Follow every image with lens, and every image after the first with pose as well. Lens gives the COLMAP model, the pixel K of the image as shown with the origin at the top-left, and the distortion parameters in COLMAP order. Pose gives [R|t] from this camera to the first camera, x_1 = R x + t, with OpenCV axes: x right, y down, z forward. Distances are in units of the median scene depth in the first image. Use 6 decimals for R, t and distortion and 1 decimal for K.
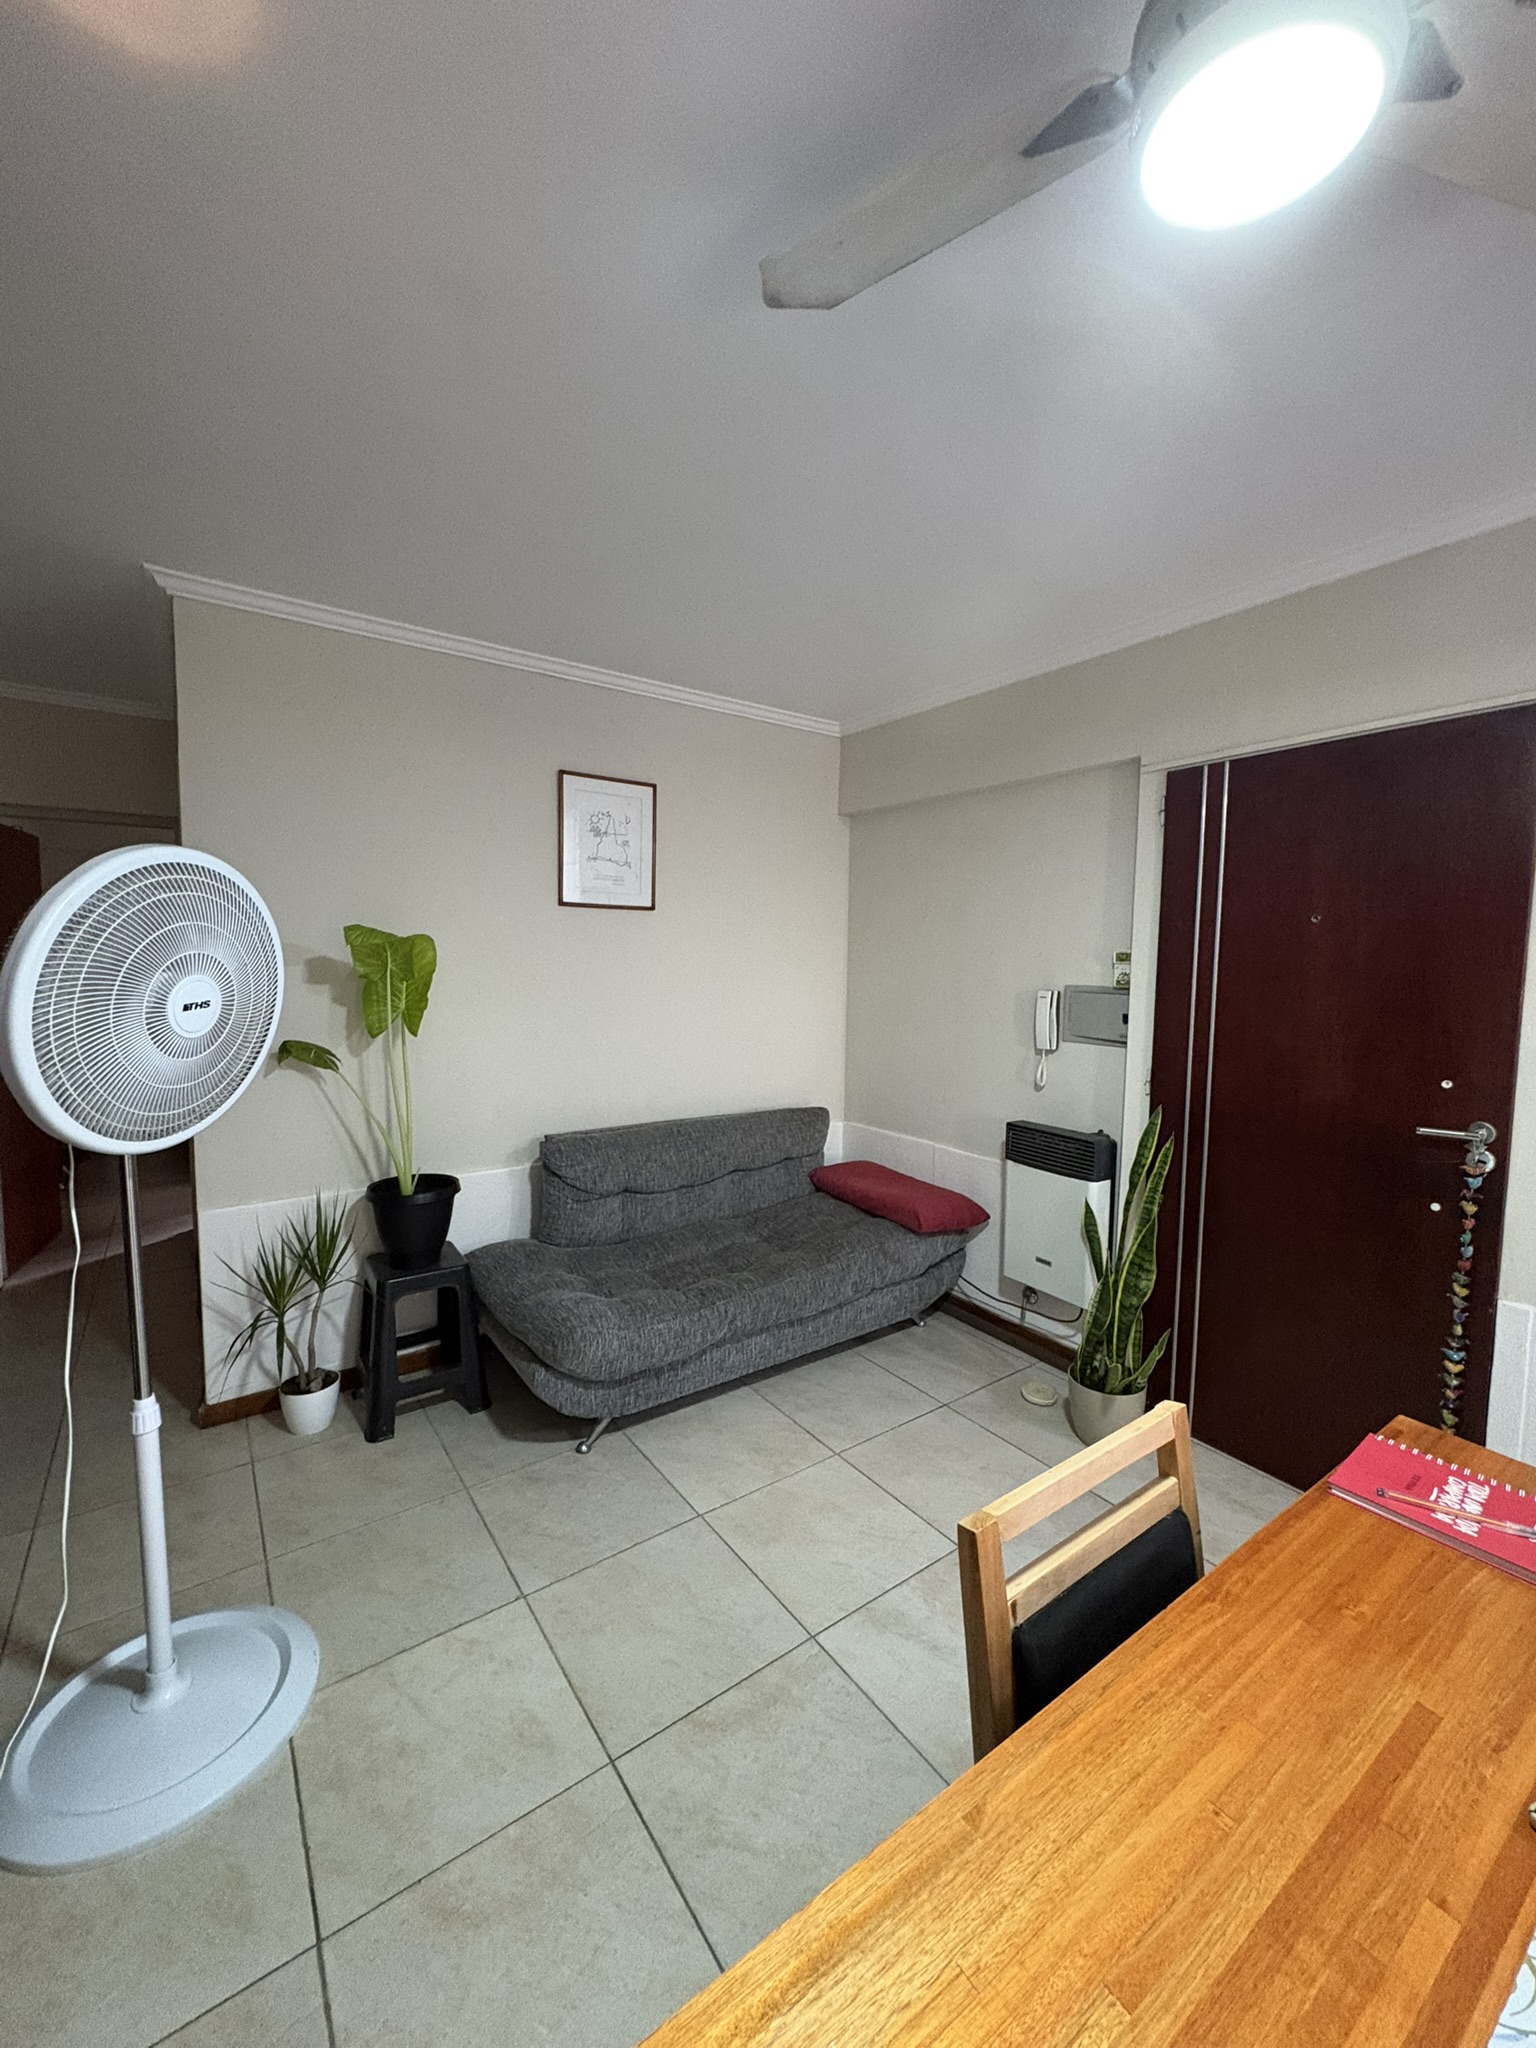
lens RADIAL K [[816.2, 0, 772.5], [0, 816.2, 1019.7], [0, 0, 1]] dist [0.001315, -0.000088]
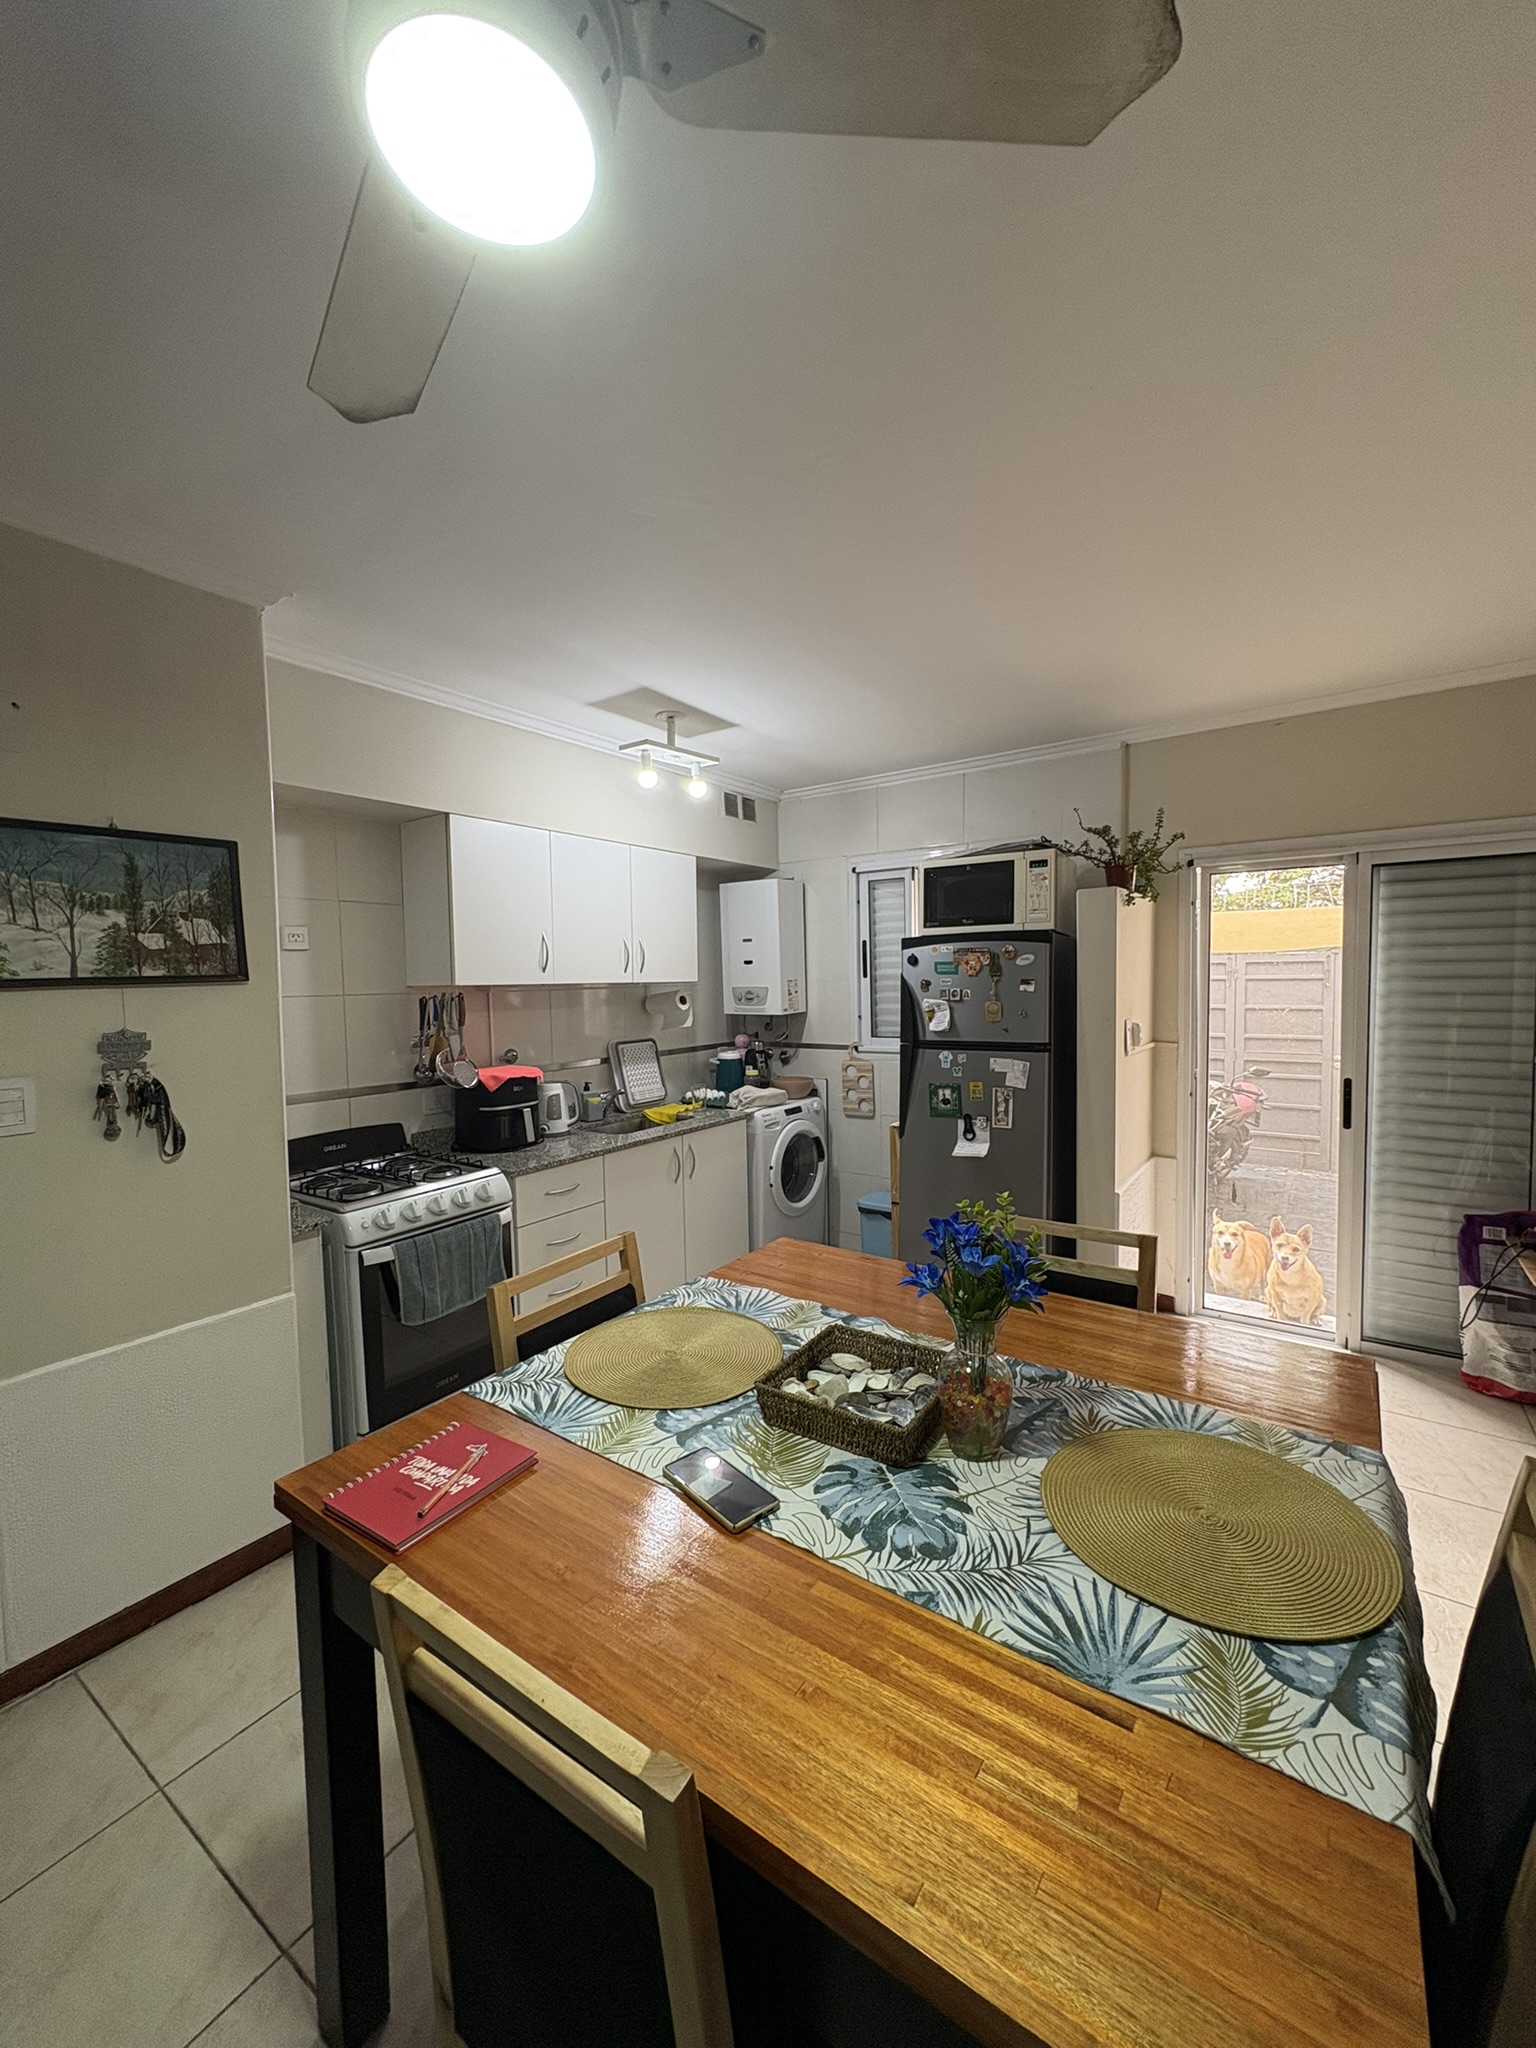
lens RADIAL K [[816.2, 0, 772.5], [0, 816.2, 1019.7], [0, 0, 1]] dist [0.001315, -0.000088]
pose [[-0.335322, -0.055151, 0.940488, -0.577627], [0.086436, 0.992273, 0.089006, -0.168244], [-0.938130, 0.111138, -0.327964, 1.390445]]
